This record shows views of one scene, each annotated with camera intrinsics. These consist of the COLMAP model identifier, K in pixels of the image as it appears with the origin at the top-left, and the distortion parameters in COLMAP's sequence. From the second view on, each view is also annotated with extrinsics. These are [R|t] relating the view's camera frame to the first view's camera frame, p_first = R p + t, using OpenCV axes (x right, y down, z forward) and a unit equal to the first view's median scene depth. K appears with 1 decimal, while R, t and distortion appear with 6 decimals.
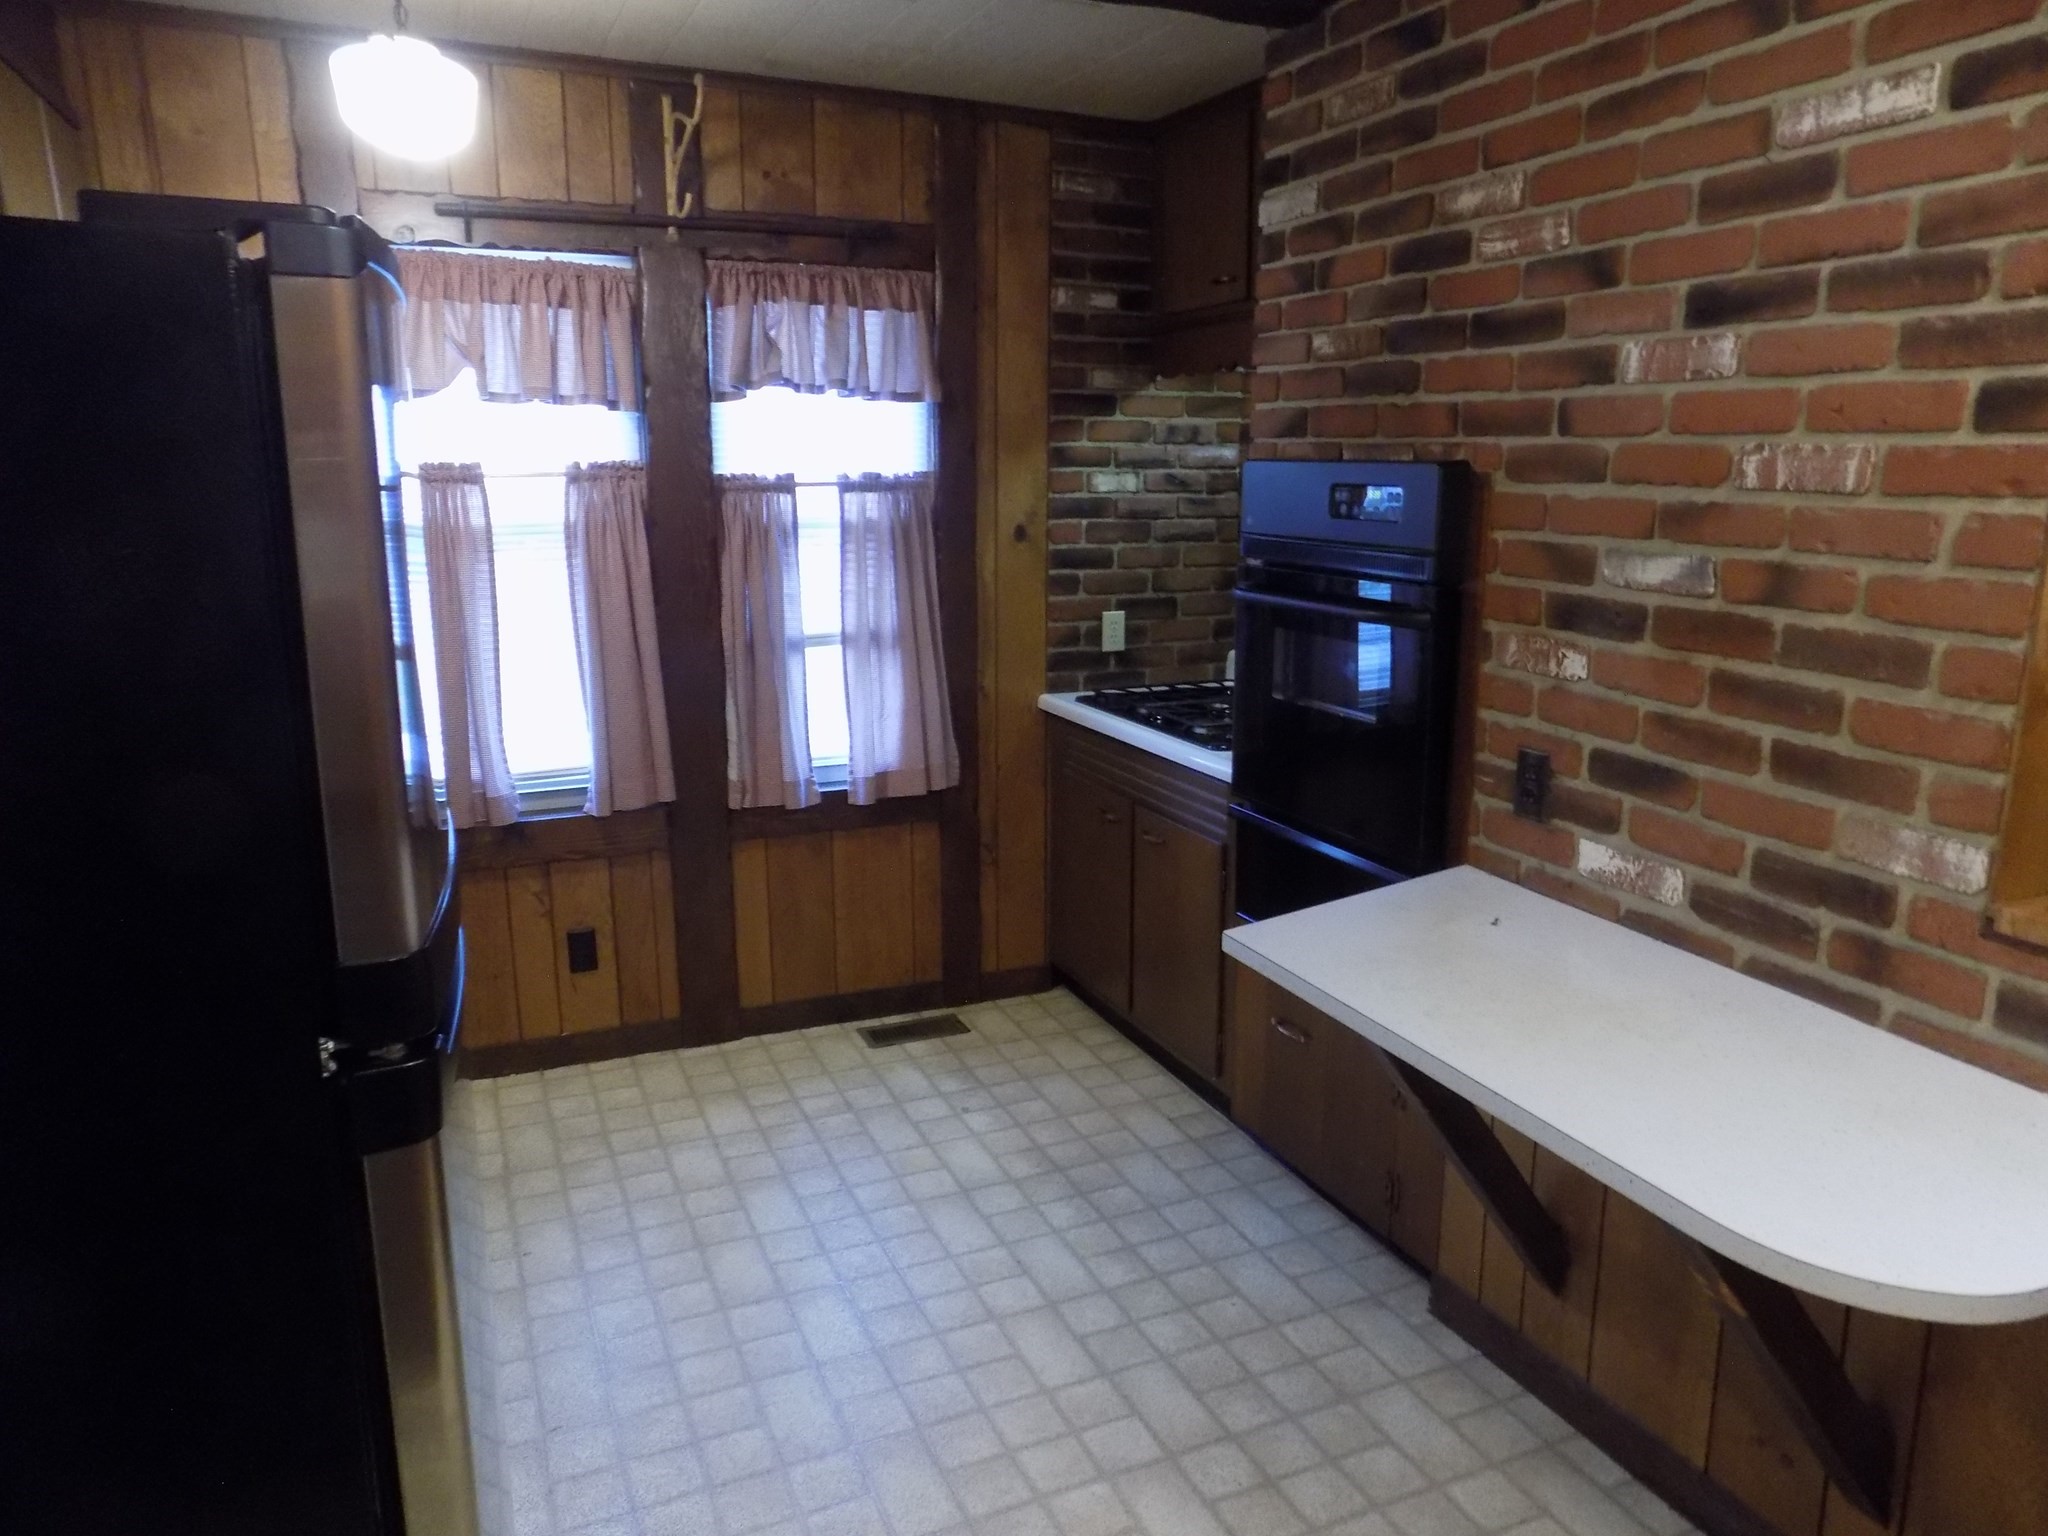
lens RADIAL K [[1399.5, 0, 1045.6], [0, 1399.5, 767.8], [0, 0, 1]] dist [-0.053692, 0.064988]
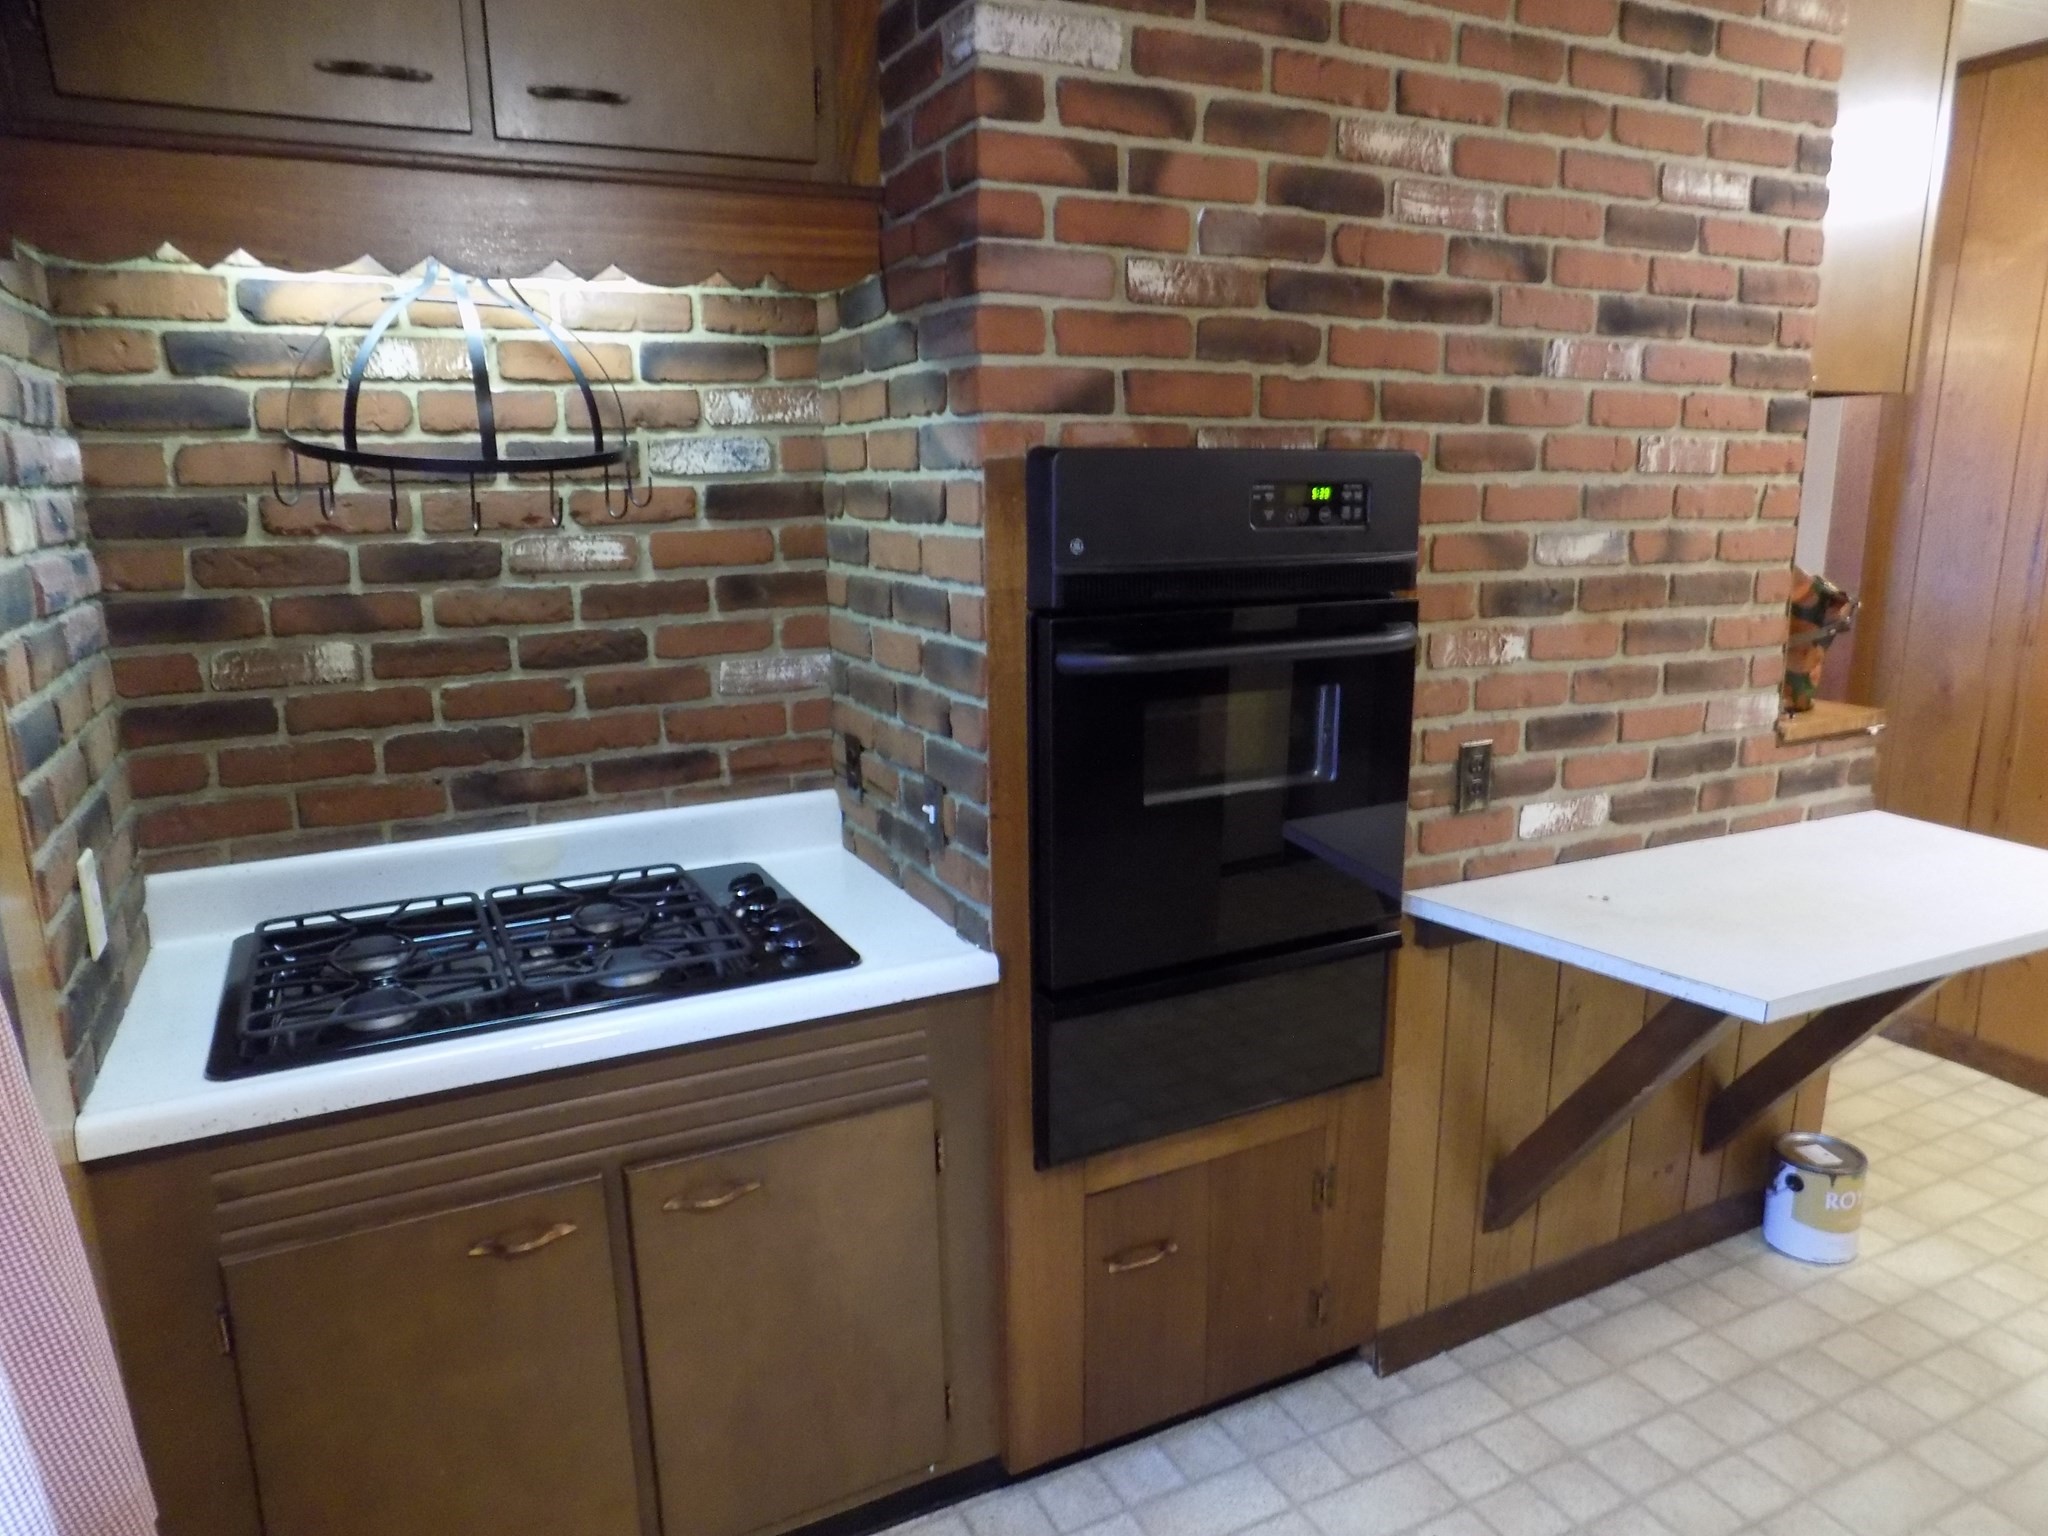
lens RADIAL K [[1399.5, 0, 1035.7], [0, 1399.5, 775.0], [0, 0, 1]] dist [-0.053692, 0.064988]
pose [[-0.056724, -0.215725, 0.974805, -0.529165], [0.221369, 0.949357, 0.222975, -0.247536], [-0.973539, 0.228440, -0.006096, 1.158177]]
